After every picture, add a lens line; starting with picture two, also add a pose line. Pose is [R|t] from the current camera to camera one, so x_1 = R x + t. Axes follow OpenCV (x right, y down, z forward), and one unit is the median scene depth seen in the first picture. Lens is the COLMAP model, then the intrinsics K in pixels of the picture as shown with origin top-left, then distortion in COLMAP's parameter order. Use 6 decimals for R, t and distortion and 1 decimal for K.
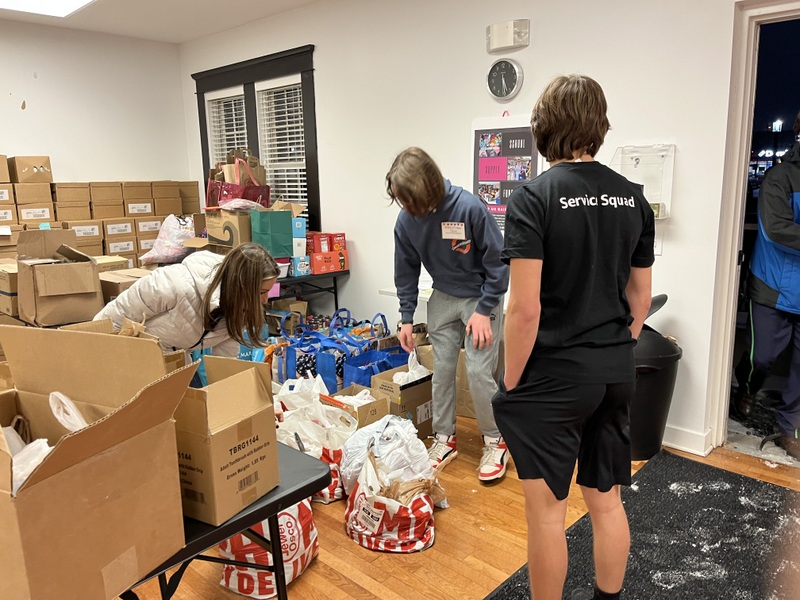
lens RADIAL K [[608.5, 0, 395.9], [0, 608.5, 291.5], [0, 0, 1]] dist [0.060214, -0.075708]
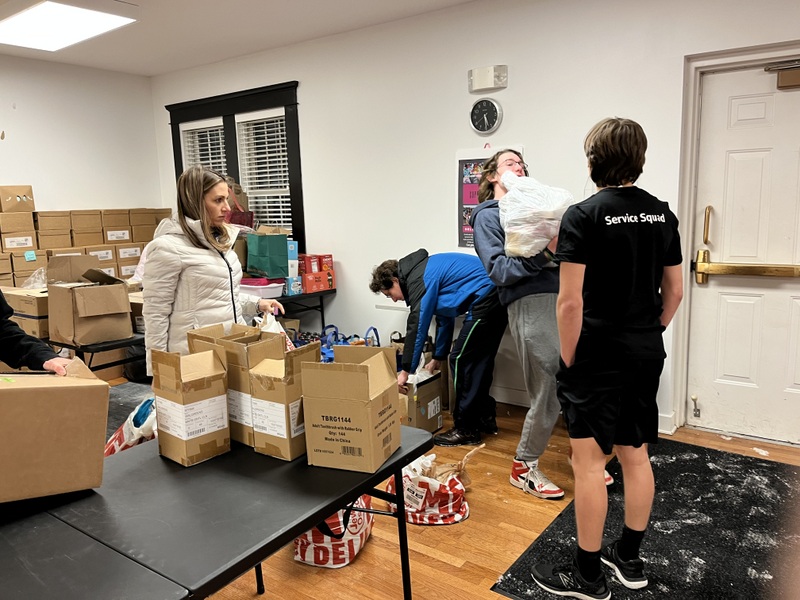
lens RADIAL K [[608.5, 0, 394.1], [0, 608.5, 296.8], [0, 0, 1]] dist [0.060214, -0.075708]
pose [[0.992321, -0.028330, 0.120399, -0.136787], [0.032381, 0.998969, -0.031828, 0.020502], [-0.119373, 0.035482, 0.992215, -0.096273]]
